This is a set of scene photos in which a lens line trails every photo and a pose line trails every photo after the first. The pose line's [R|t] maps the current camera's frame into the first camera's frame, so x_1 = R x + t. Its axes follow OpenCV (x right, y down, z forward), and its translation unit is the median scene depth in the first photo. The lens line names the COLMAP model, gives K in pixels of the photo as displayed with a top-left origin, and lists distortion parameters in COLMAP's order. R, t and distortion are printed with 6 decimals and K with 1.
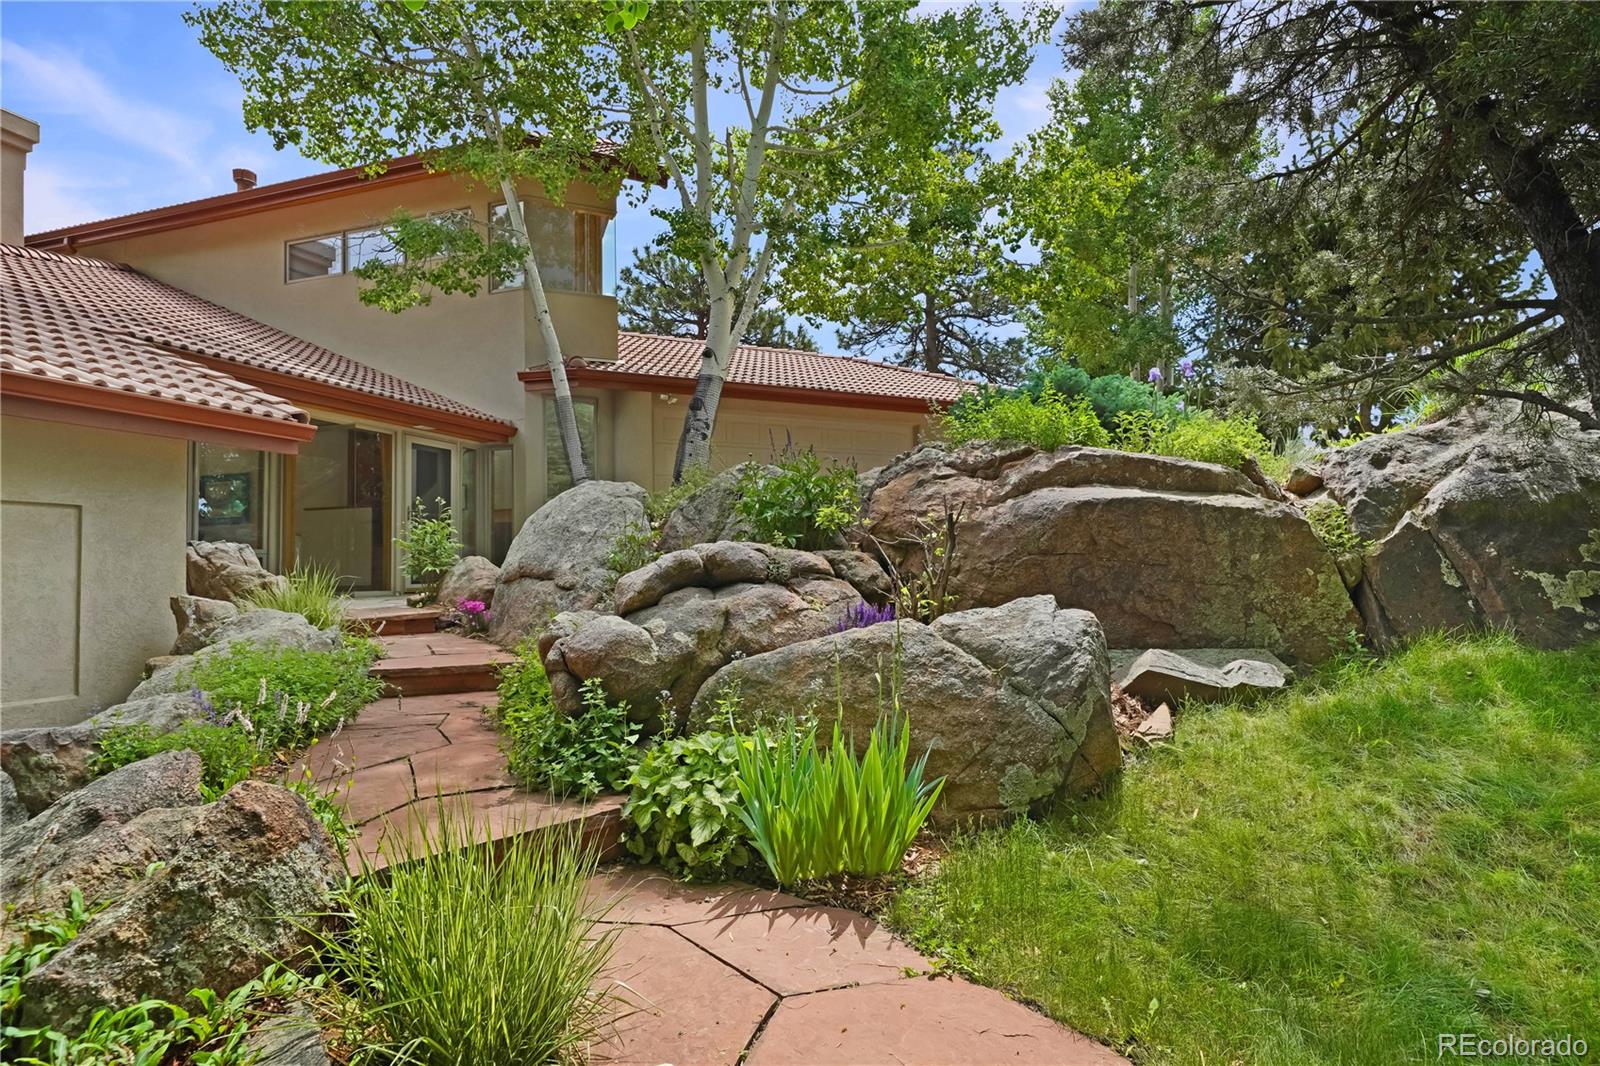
lens RADIAL K [[809.7, 0, 797.6], [0, 809.7, 530.0], [0, 0, 1]] dist [0.002023, 0.000282]
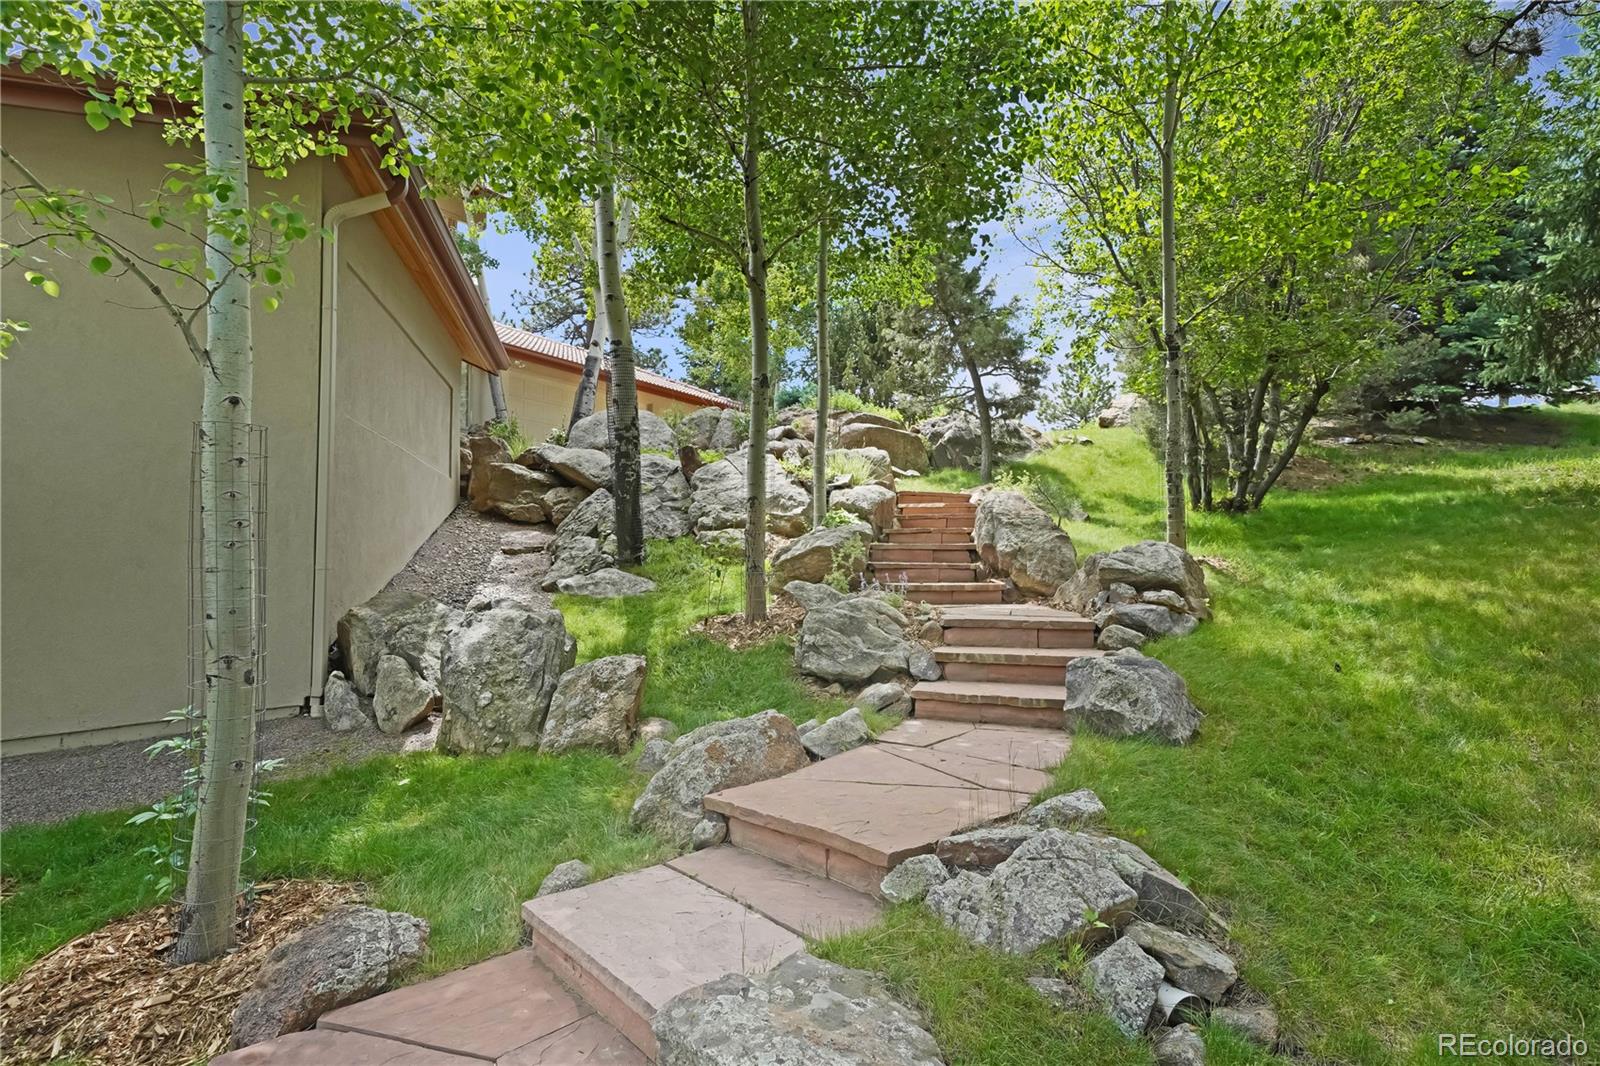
lens RADIAL K [[809.7, 0, 800.9], [0, 809.7, 538.7], [0, 0, 1]] dist [0.002023, 0.000282]
pose [[0.834498, 0.034436, 0.549933, -1.786183], [-0.039625, 0.999212, -0.002440, 0.465261], [-0.549584, -0.019755, 0.835205, -1.734061]]
